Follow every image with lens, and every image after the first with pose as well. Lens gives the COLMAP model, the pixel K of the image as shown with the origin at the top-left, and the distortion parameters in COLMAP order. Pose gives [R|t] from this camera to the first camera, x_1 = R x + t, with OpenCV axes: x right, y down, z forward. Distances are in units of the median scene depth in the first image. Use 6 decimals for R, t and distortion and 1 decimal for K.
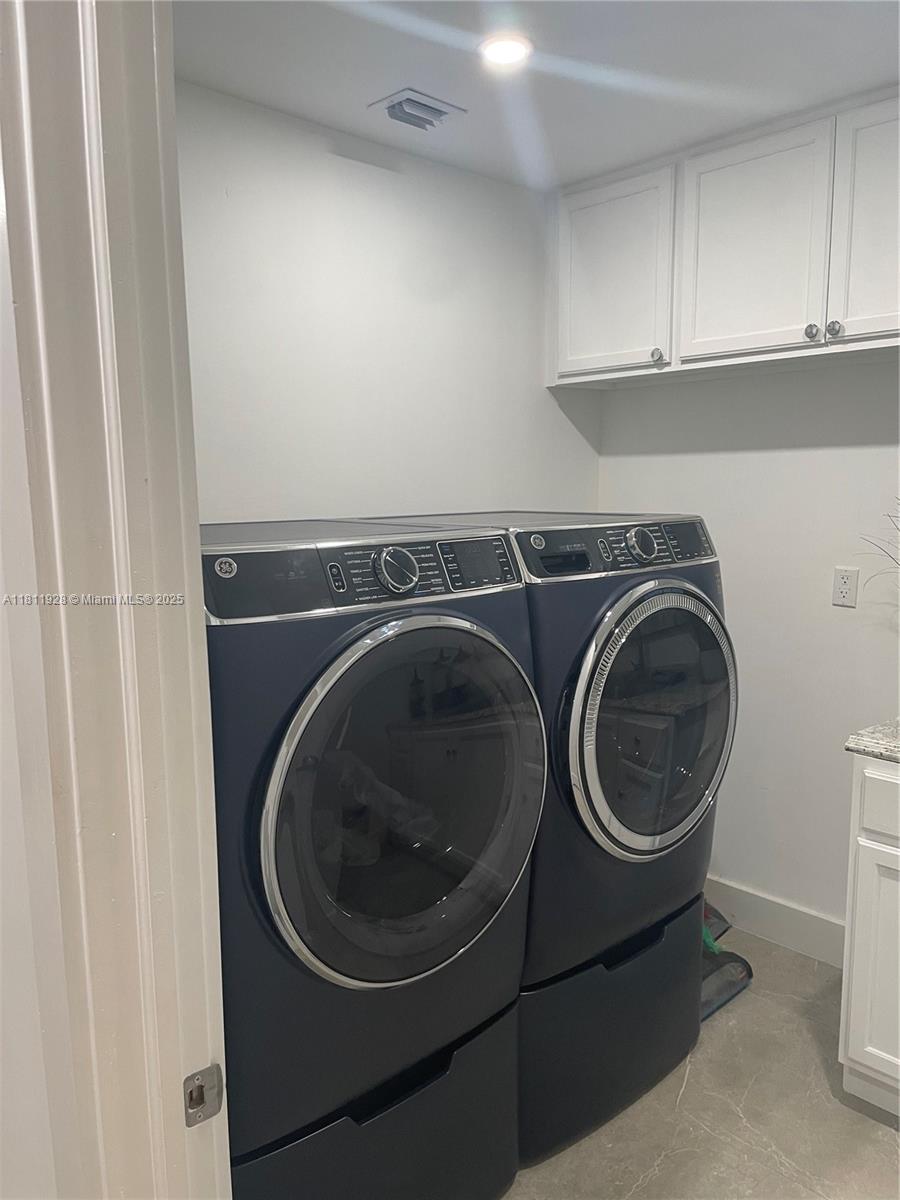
lens RADIAL K [[903.0, 0, 448.3], [0, 903.0, 600.1], [0, 0, 1]] dist [0.021262, -0.049964]
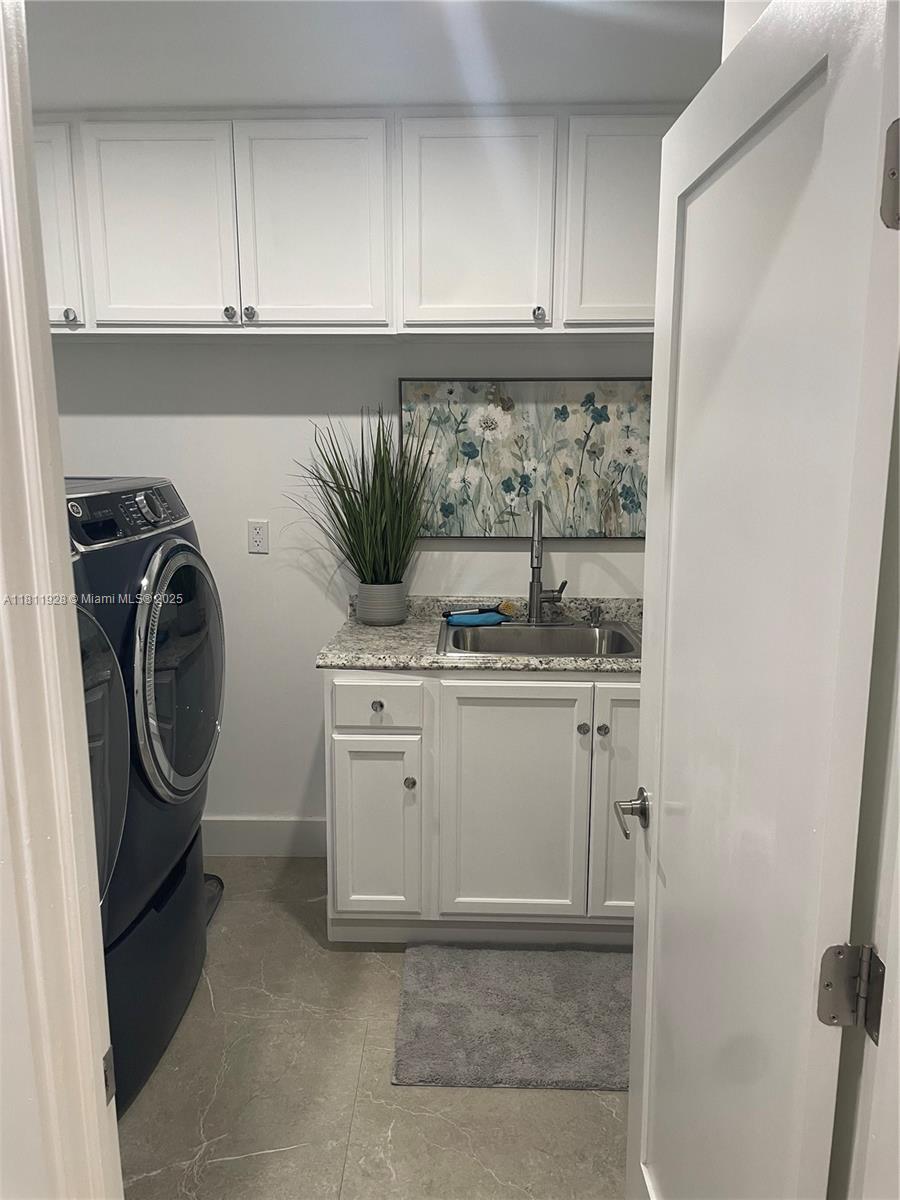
lens RADIAL K [[903.0, 0, 454.4], [0, 903.0, 598.8], [0, 0, 1]] dist [0.021262, -0.049964]
pose [[0.686013, -0.116488, 0.718204, -0.274122], [0.083233, 0.993185, 0.081586, -0.010465], [-0.722813, 0.003809, 0.691034, 0.014927]]
